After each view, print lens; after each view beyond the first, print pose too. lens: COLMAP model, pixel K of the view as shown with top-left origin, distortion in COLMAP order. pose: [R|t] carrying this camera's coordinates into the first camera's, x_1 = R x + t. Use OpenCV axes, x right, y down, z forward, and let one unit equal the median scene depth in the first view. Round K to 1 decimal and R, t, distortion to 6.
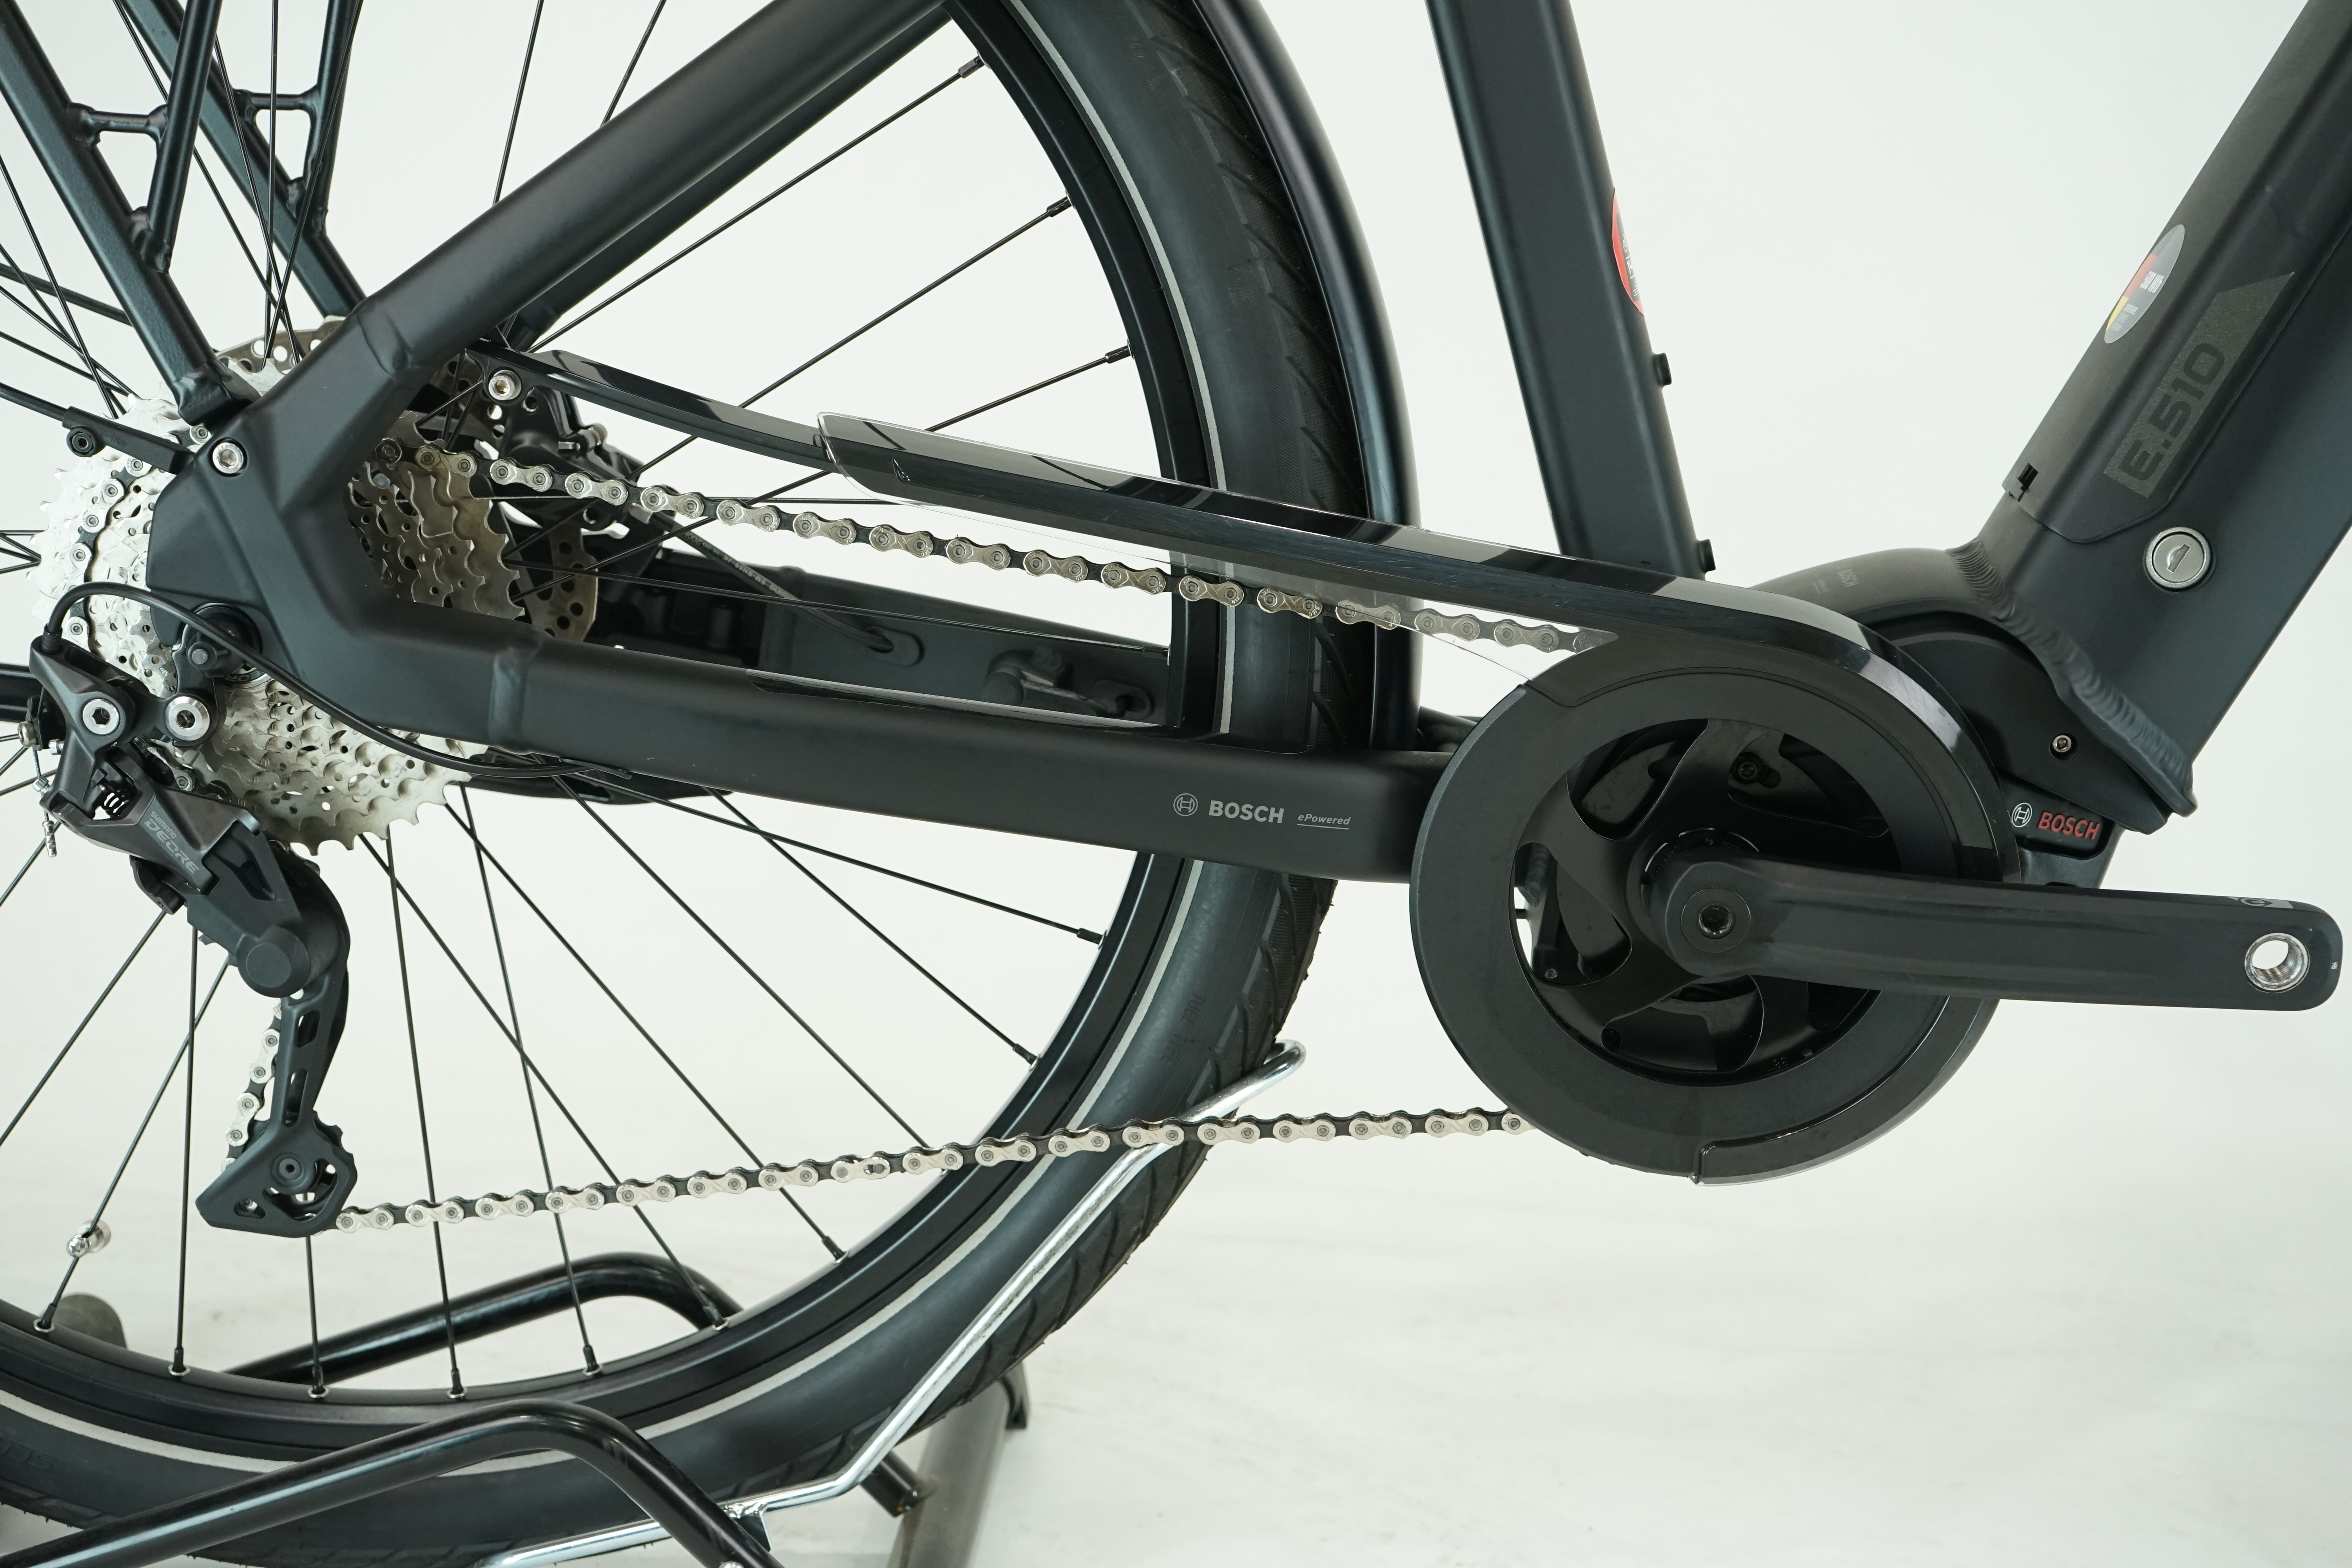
lens RADIAL K [[3077.9, 0, 1176.0], [0, 3077.9, 784.0], [0, 0, 1]] dist [-0.042107, -0.017113]
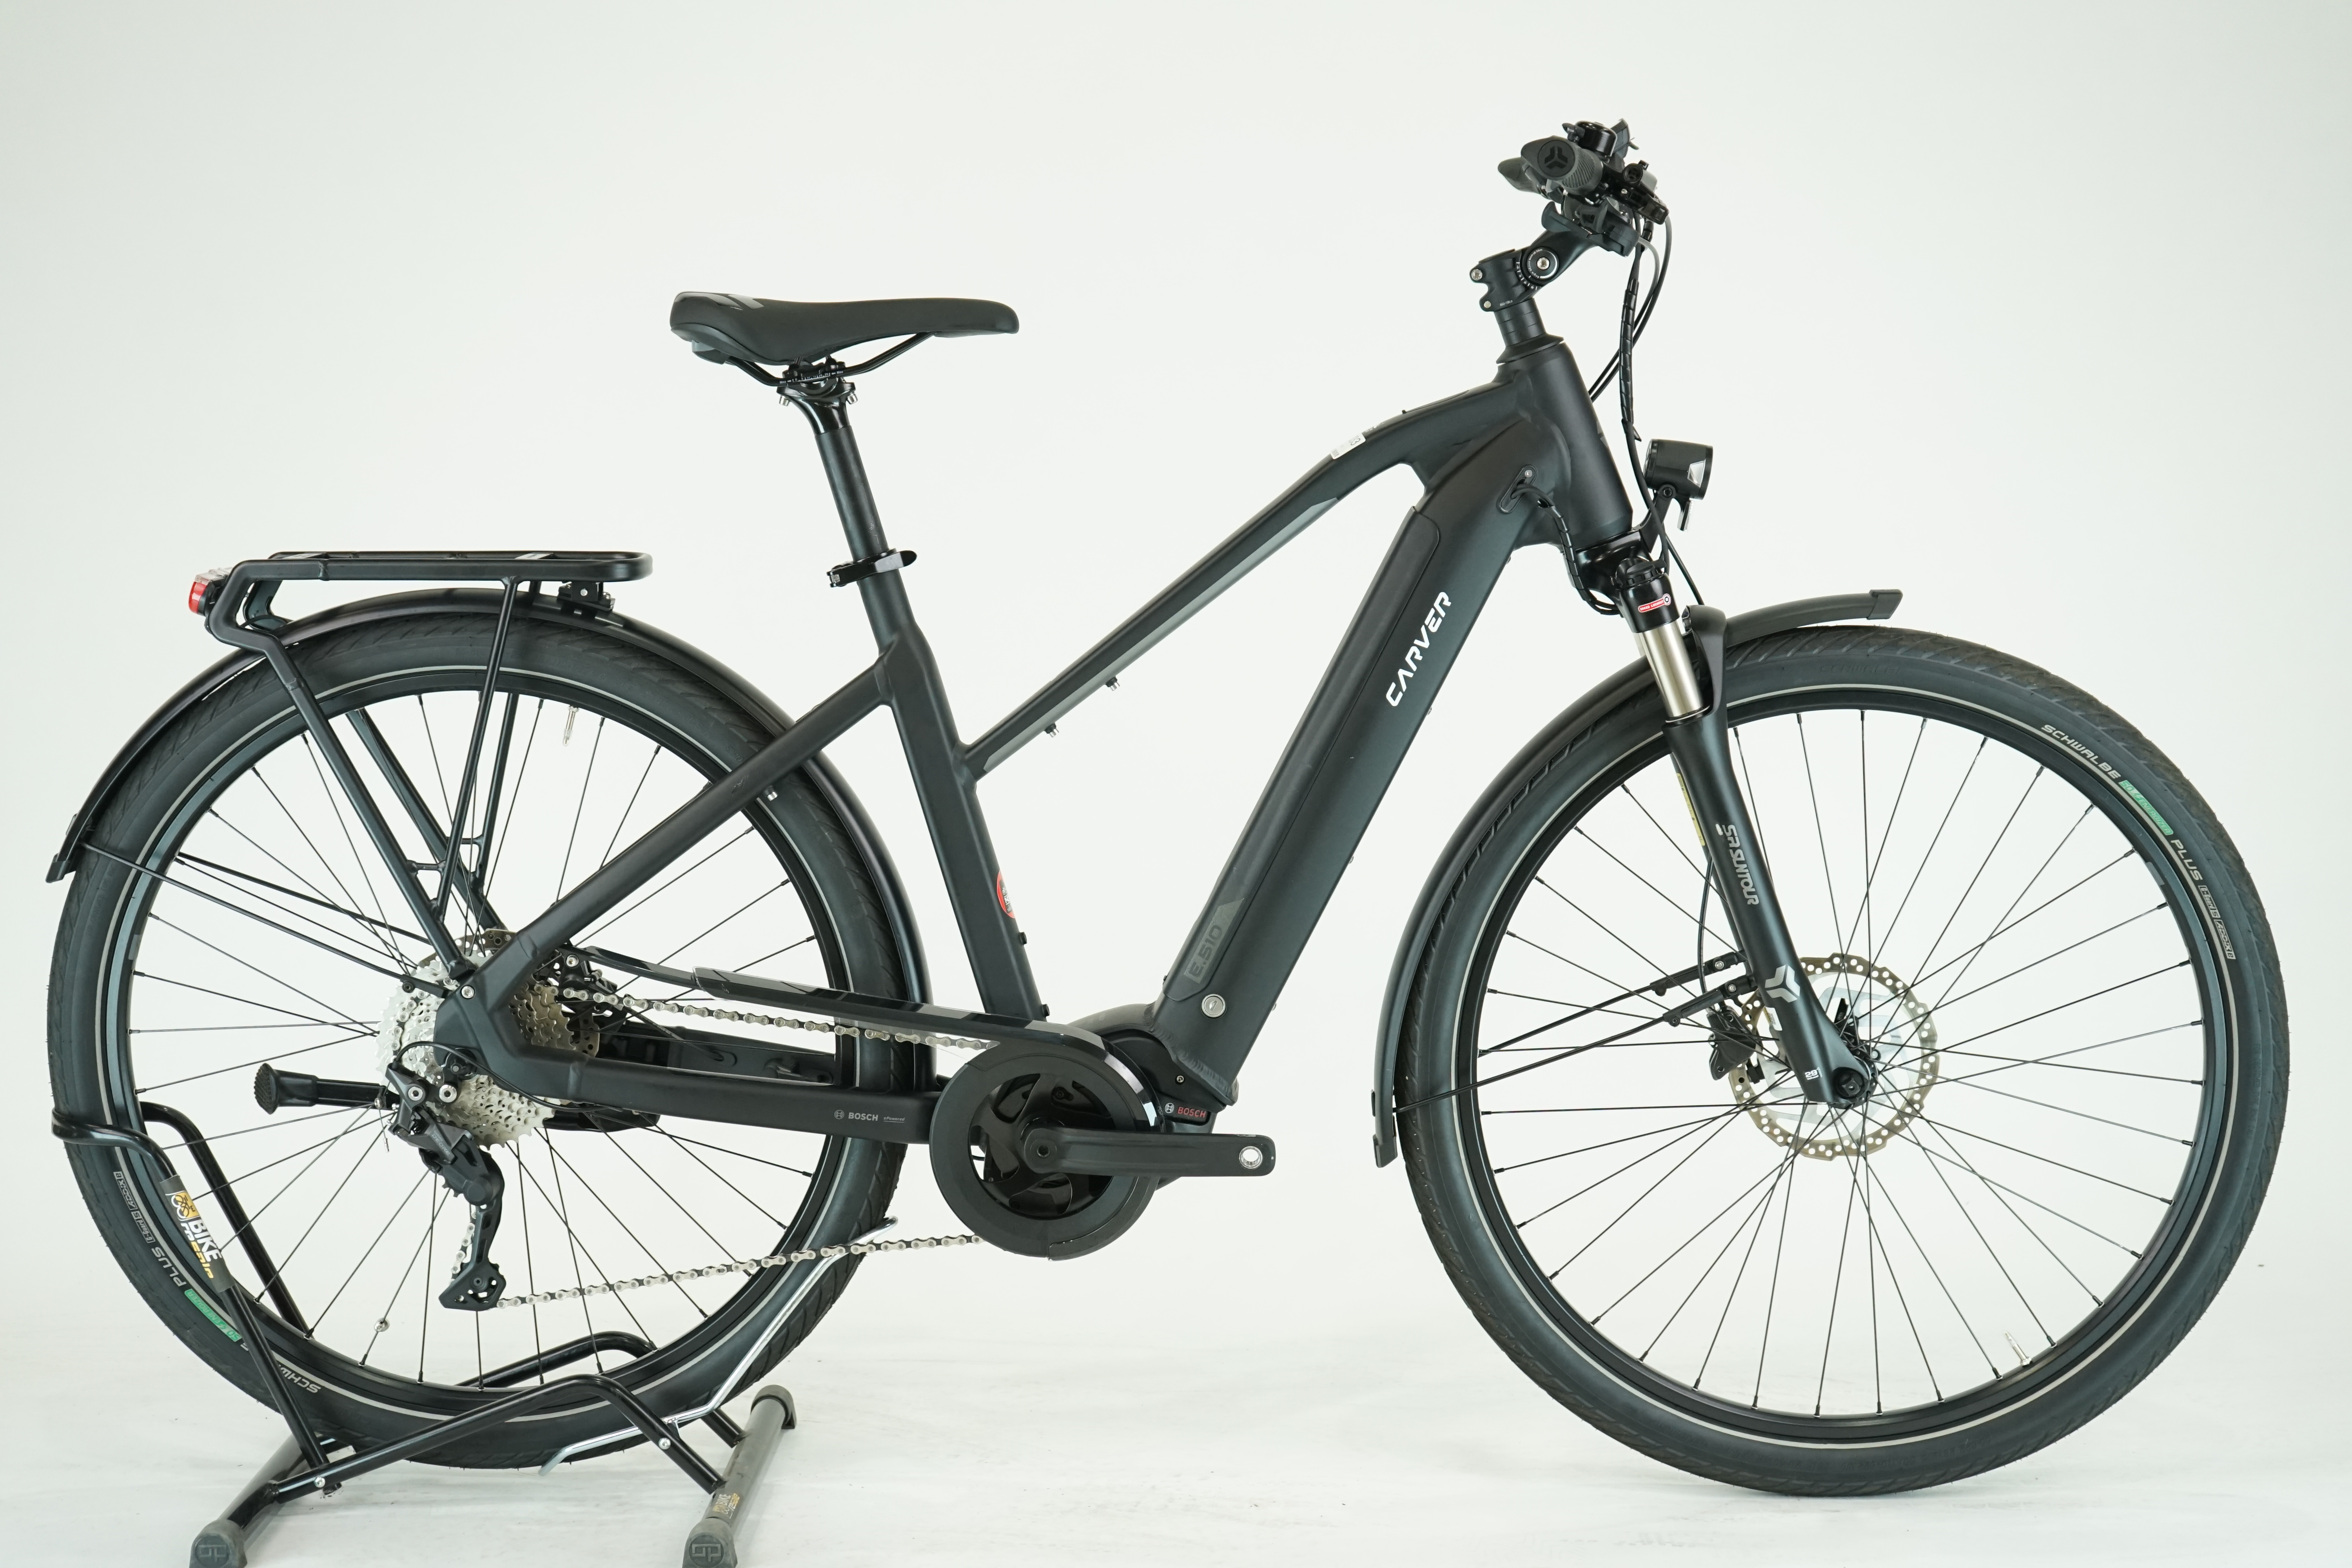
lens RADIAL K [[3652.4, 0, 1176.0], [0, 3652.4, 784.0], [0, 0, 1]] dist [-0.068815, -0.059589]
pose [[0.998945, -0.031370, 0.033549, 0.184853], [0.035422, 0.991147, -0.127954, 0.128913], [-0.029238, 0.129007, 0.991212, -2.000299]]
